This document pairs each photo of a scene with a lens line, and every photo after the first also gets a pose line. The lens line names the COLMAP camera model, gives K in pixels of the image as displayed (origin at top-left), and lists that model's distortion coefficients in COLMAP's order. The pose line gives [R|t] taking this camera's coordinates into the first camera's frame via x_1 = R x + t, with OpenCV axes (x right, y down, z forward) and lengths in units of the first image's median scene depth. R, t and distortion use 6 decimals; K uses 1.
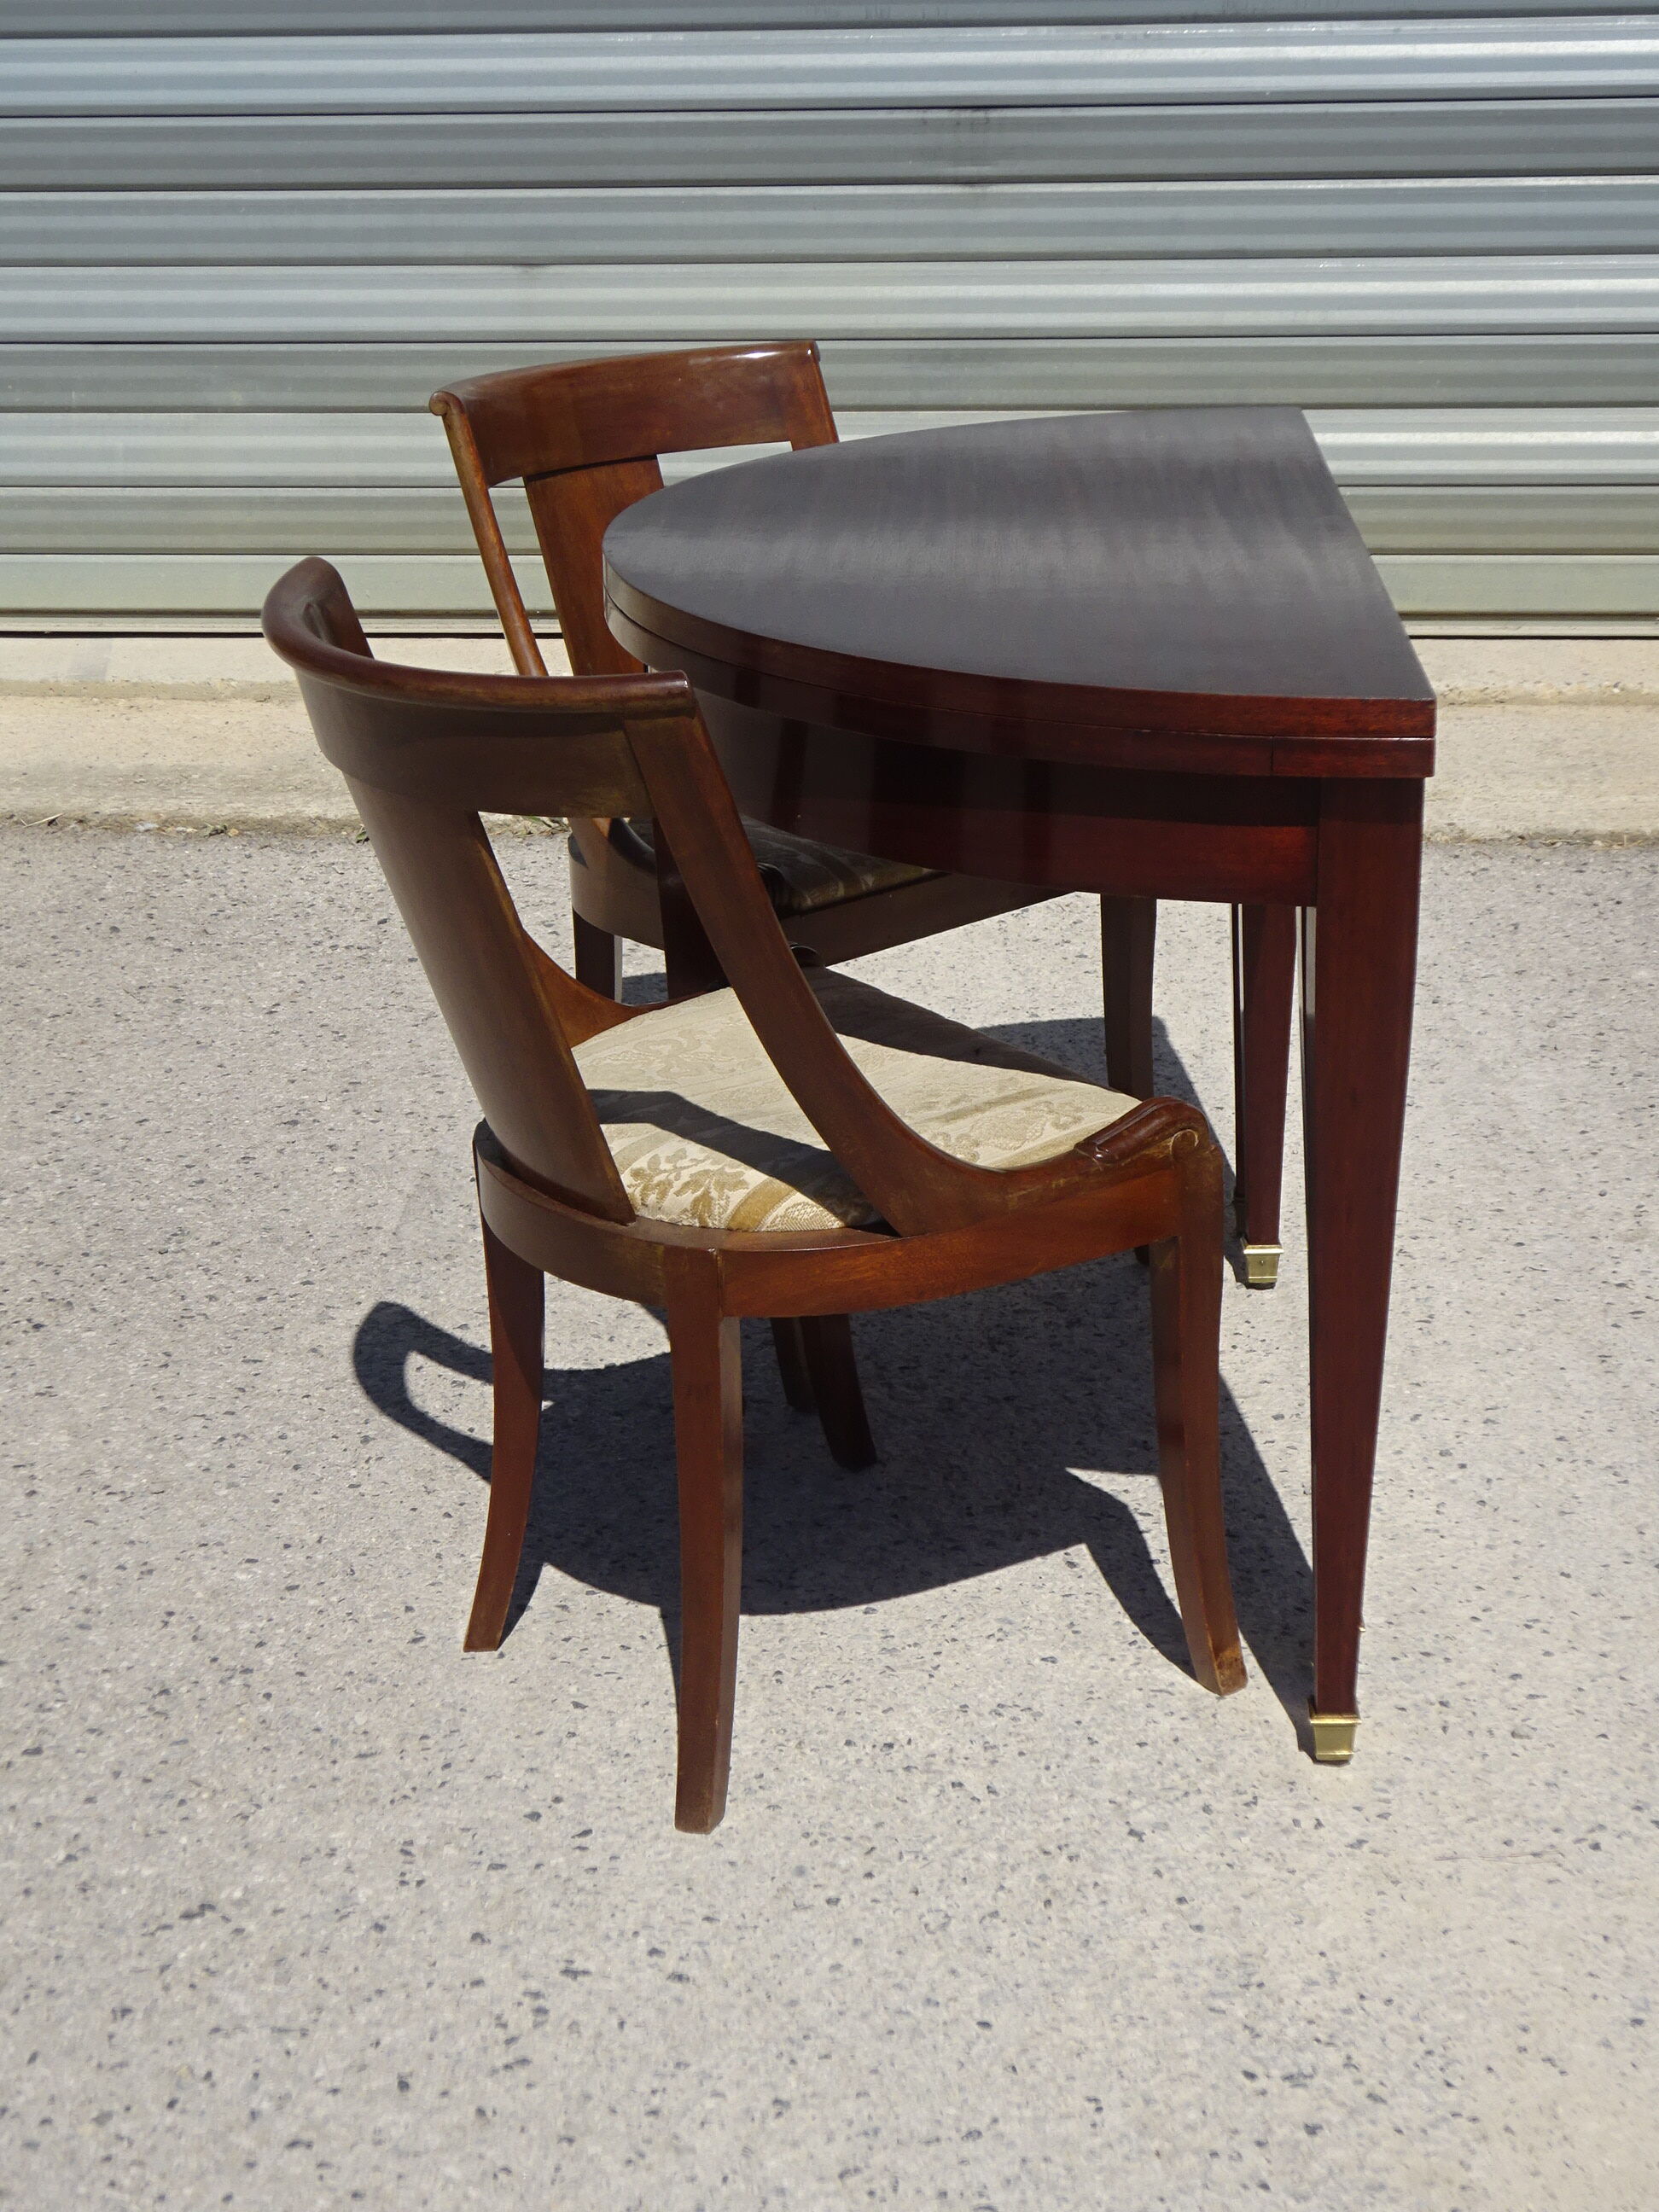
lens RADIAL K [[3658.0, 0, 834.8], [0, 3658.0, 1103.2], [0, 0, 1]] dist [0.017703, 0.000000]
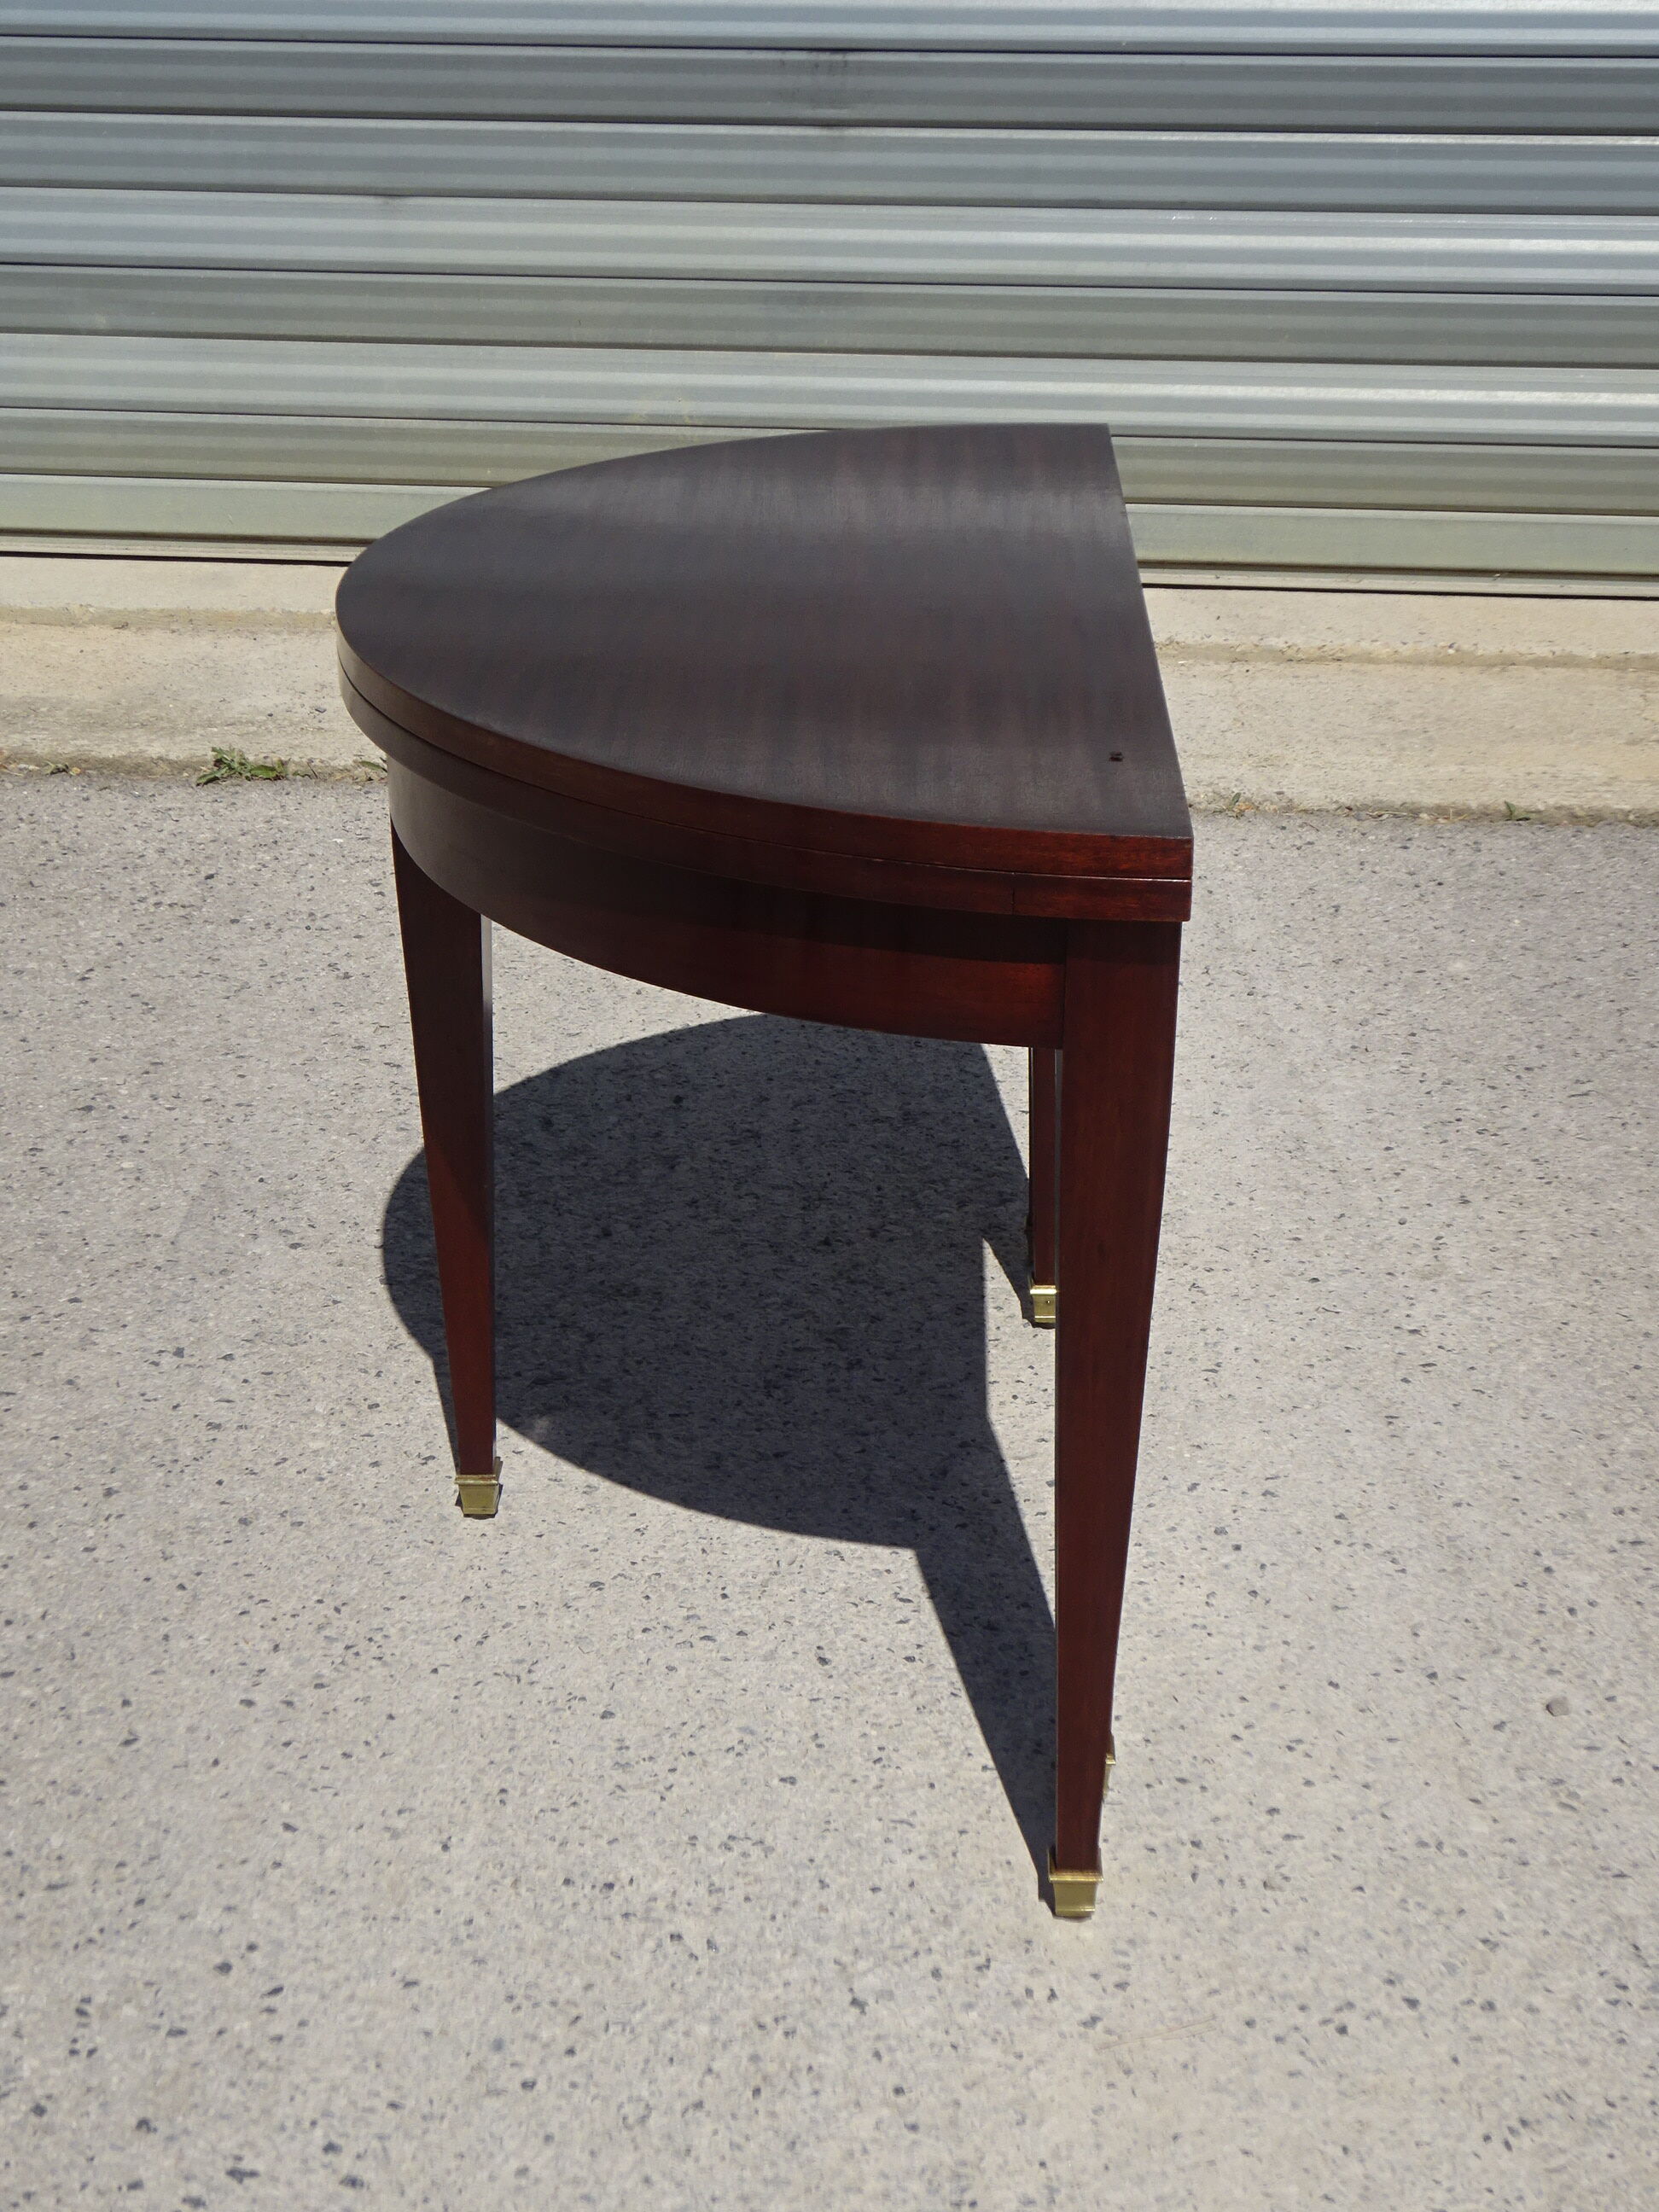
lens RADIAL K [[3326.5, 0, 809.9], [0, 3326.5, 1104.9], [0, 0, 1]] dist [0.026383, 0.000000]
pose [[0.999710, 0.019185, 0.014576, 0.046580], [-0.020018, 0.998036, 0.059360, -0.072918], [-0.013409, -0.059634, 0.998130, 0.138022]]
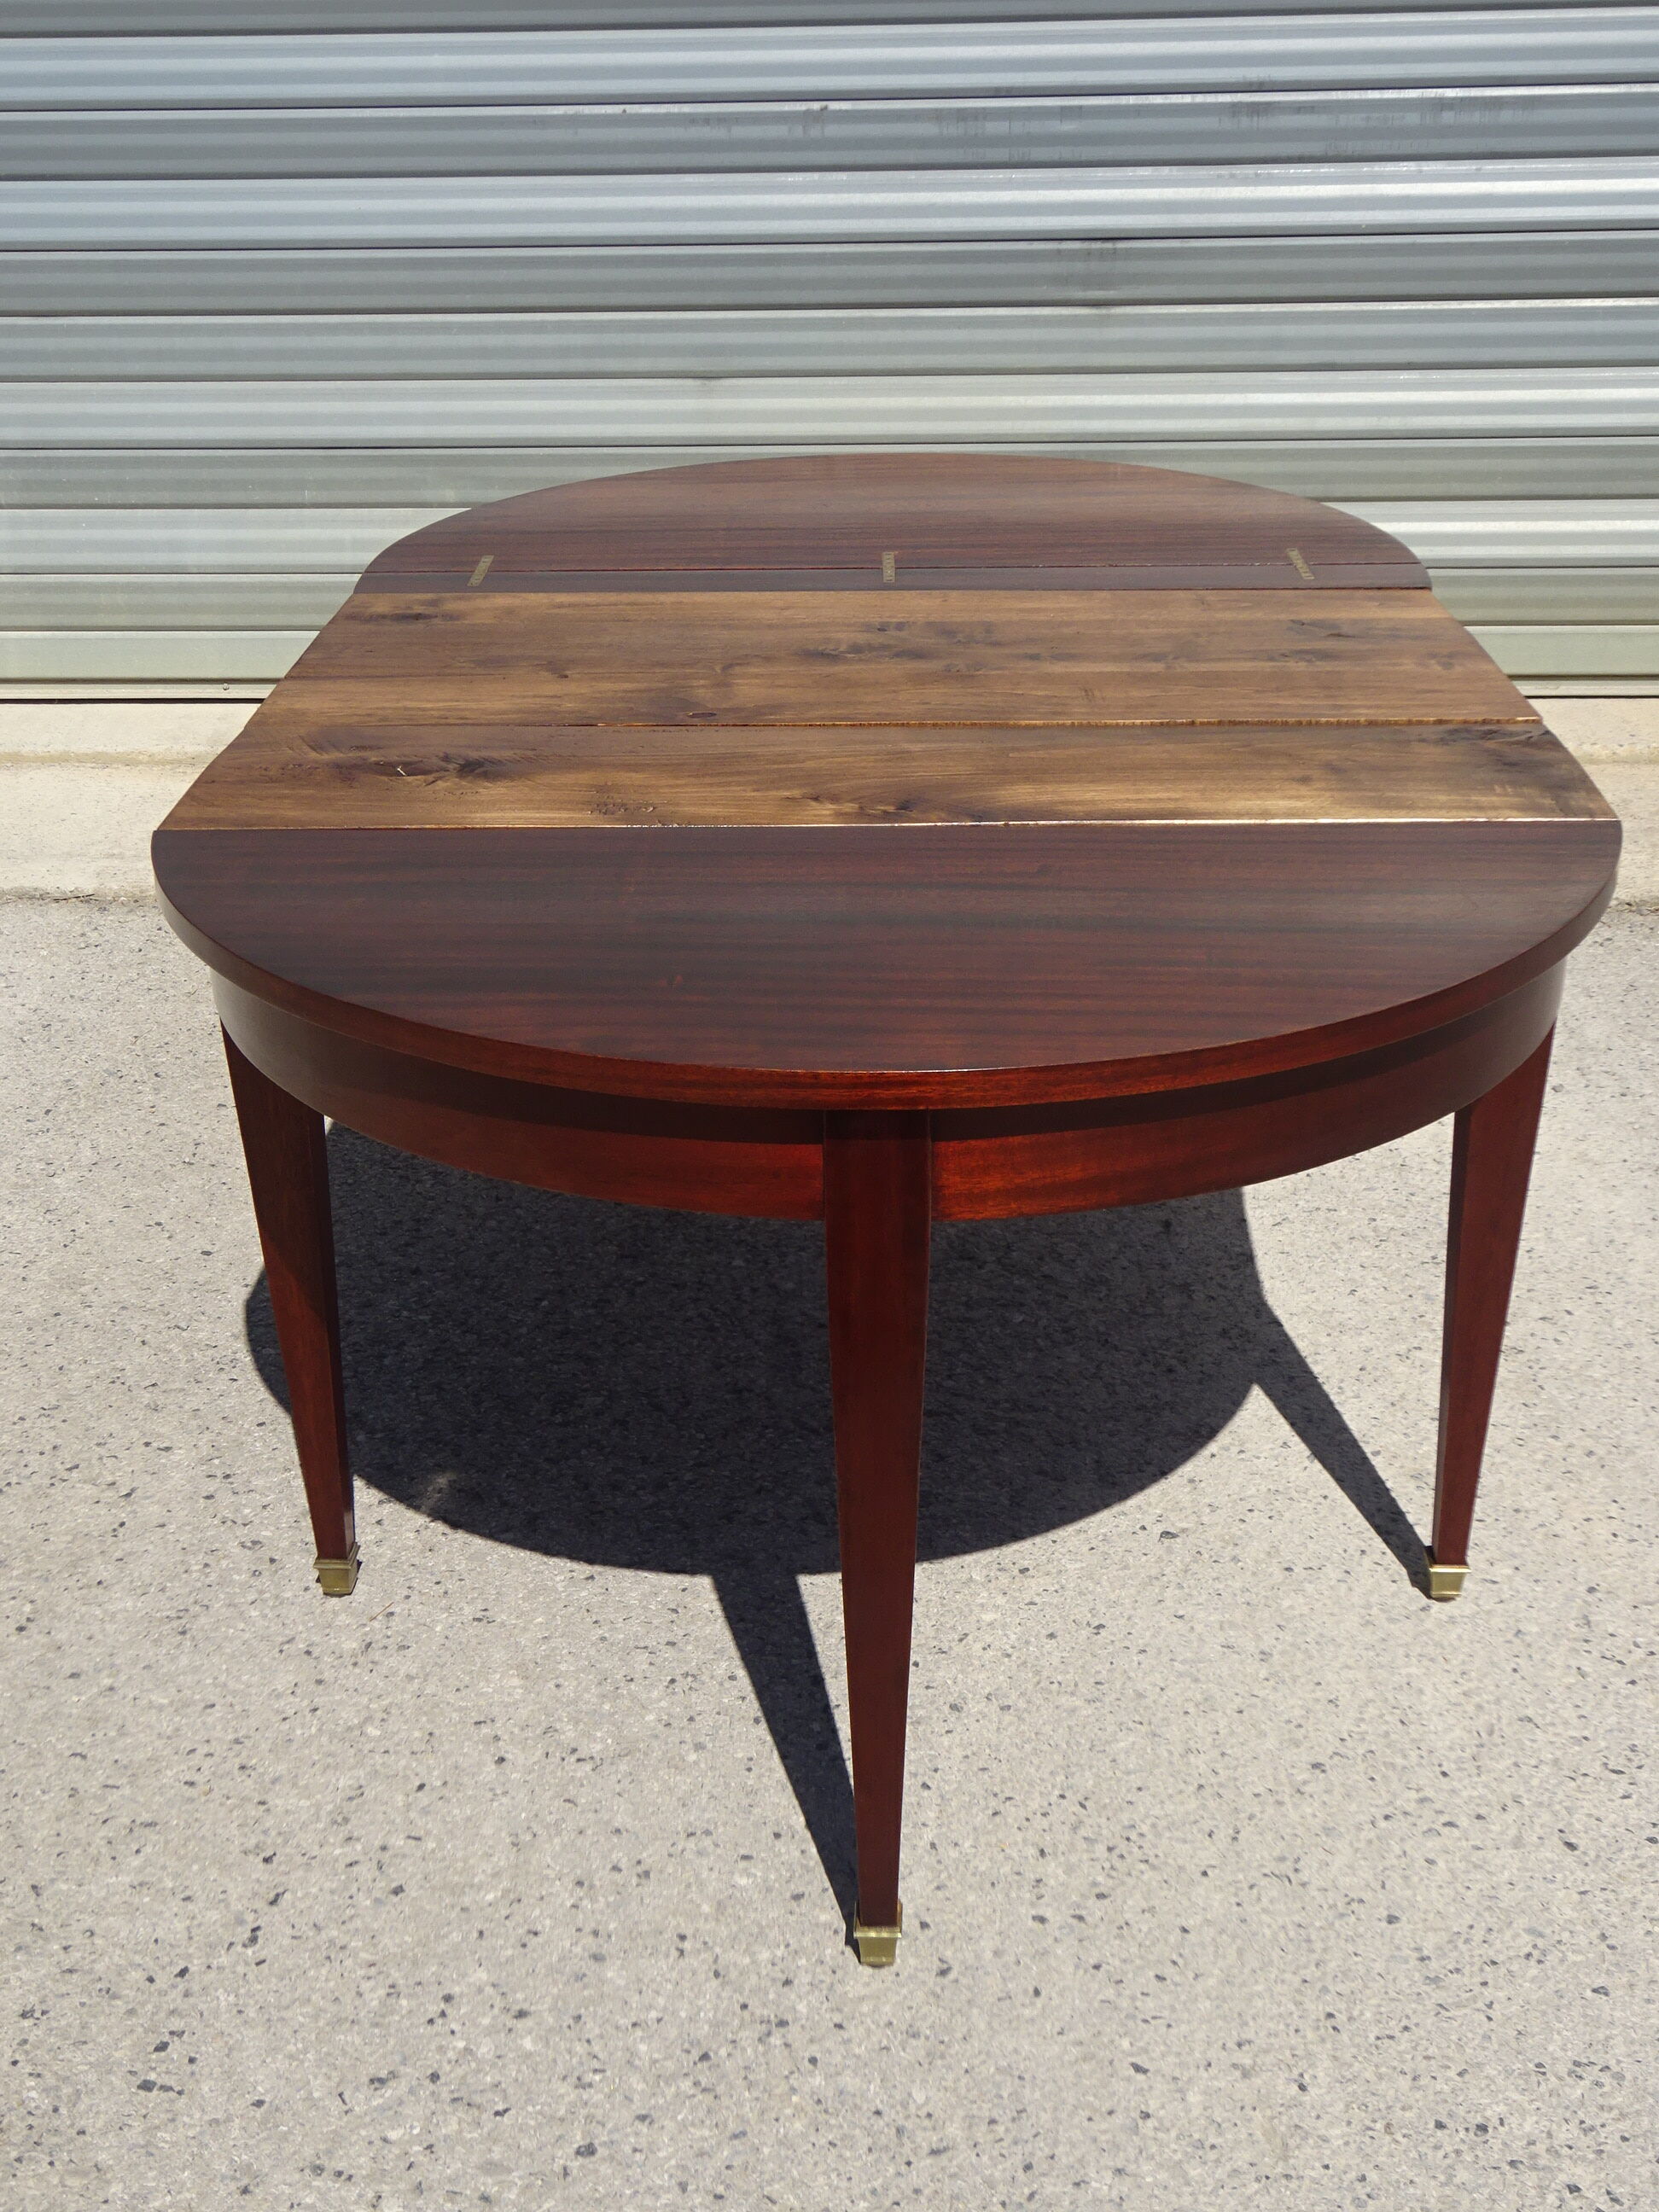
lens RADIAL K [[2643.3, 0, 829.0], [0, 2643.3, 1102.8], [0, 0, 1]] dist [0.024227, 0.000000]
pose [[0.999014, -0.018034, 0.040576, -0.166899], [0.014608, 0.996426, 0.083196, -0.142739], [-0.041931, -0.082521, 0.995707, 0.307481]]
